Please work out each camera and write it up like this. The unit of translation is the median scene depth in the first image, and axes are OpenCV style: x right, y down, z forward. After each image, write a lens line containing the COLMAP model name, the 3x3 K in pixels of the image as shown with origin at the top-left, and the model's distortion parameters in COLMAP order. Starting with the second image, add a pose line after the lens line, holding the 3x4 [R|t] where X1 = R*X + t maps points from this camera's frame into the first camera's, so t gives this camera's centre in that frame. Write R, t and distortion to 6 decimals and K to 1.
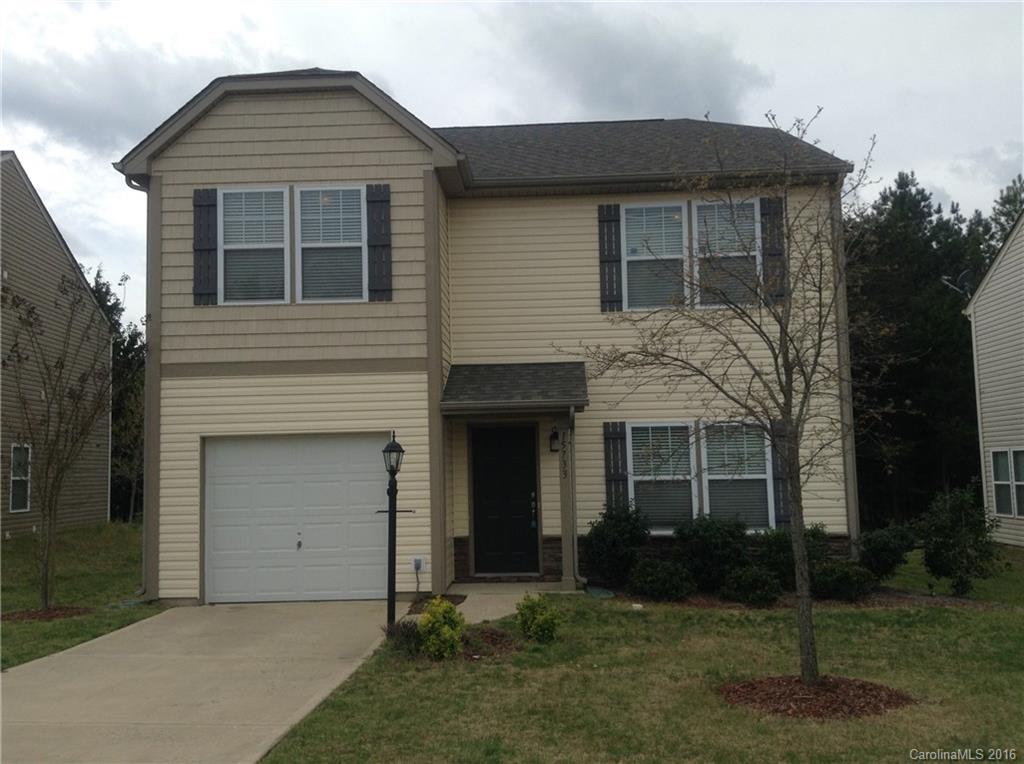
lens RADIAL K [[921.3, 0, 512.0], [0, 921.3, 382.0], [0, 0, 1]] dist [0.220026, -0.539668]
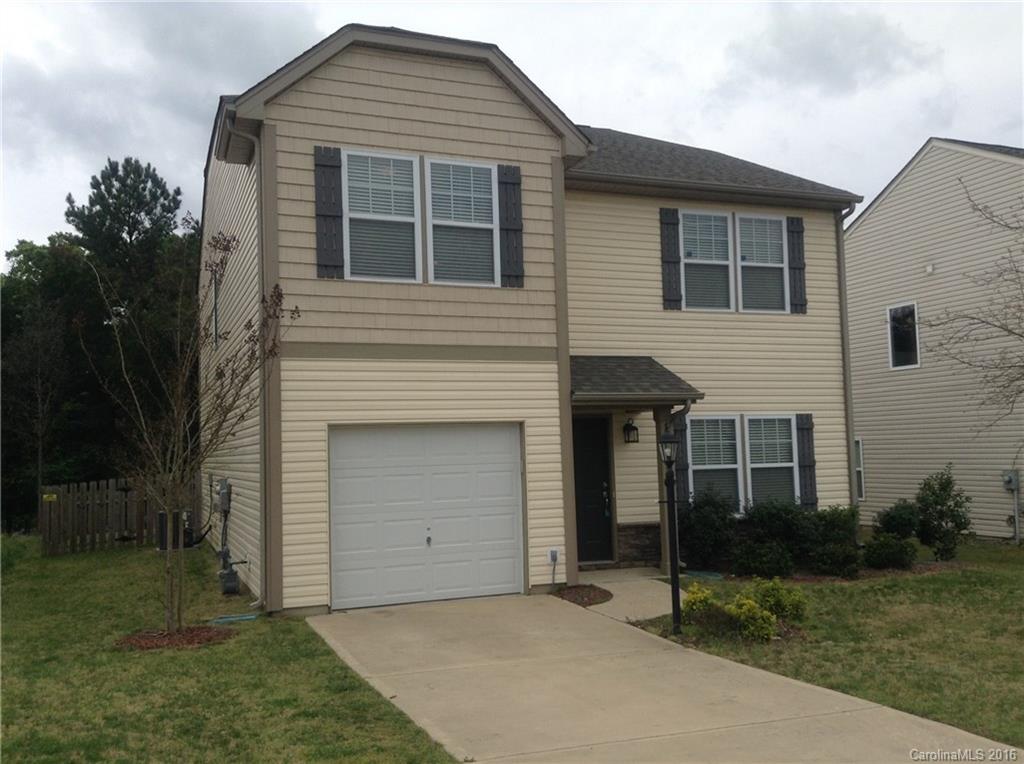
lens RADIAL K [[921.3, 0, 512.0], [0, 921.3, 382.0], [0, 0, 1]] dist [0.220026, -0.539668]
pose [[0.911218, 0.027411, 0.411011, -0.527706], [-0.032705, 0.999448, 0.005853, 0.006186], [-0.410624, -0.018775, 0.911612, 0.115592]]
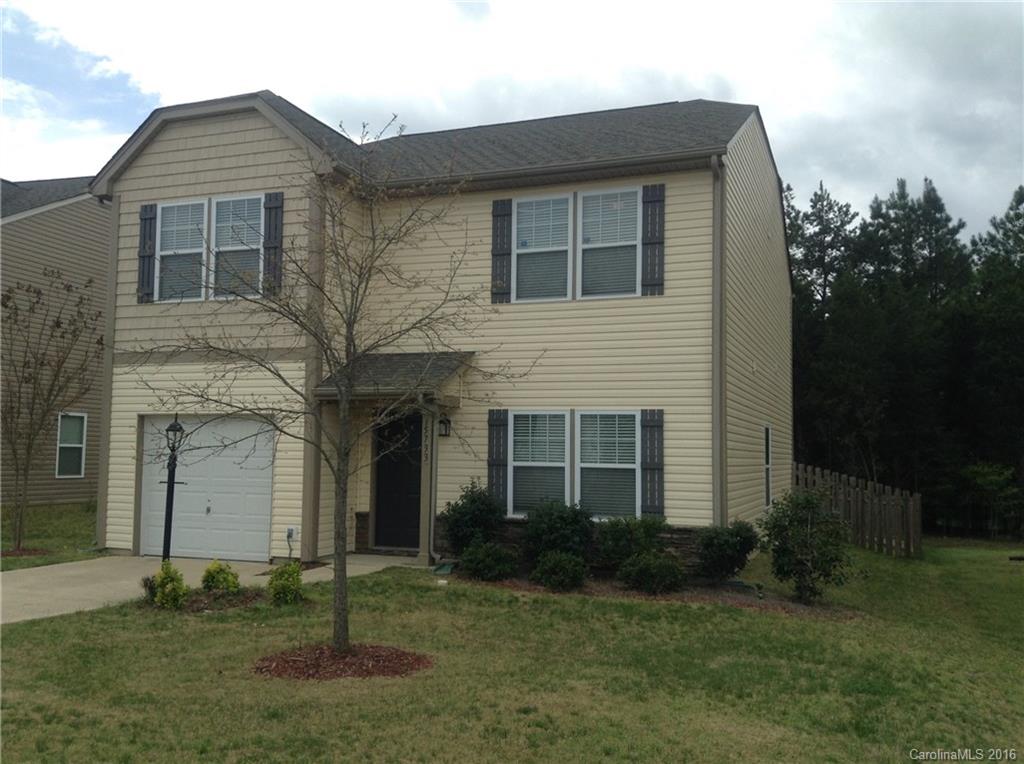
lens RADIAL K [[921.3, 0, 512.0], [0, 921.3, 382.0], [0, 0, 1]] dist [0.220026, -0.539668]
pose [[0.949988, 0.010492, -0.312110, 0.476924], [-0.005391, 0.999838, 0.017201, -0.005916], [0.312240, -0.014658, 0.949890, 0.019413]]
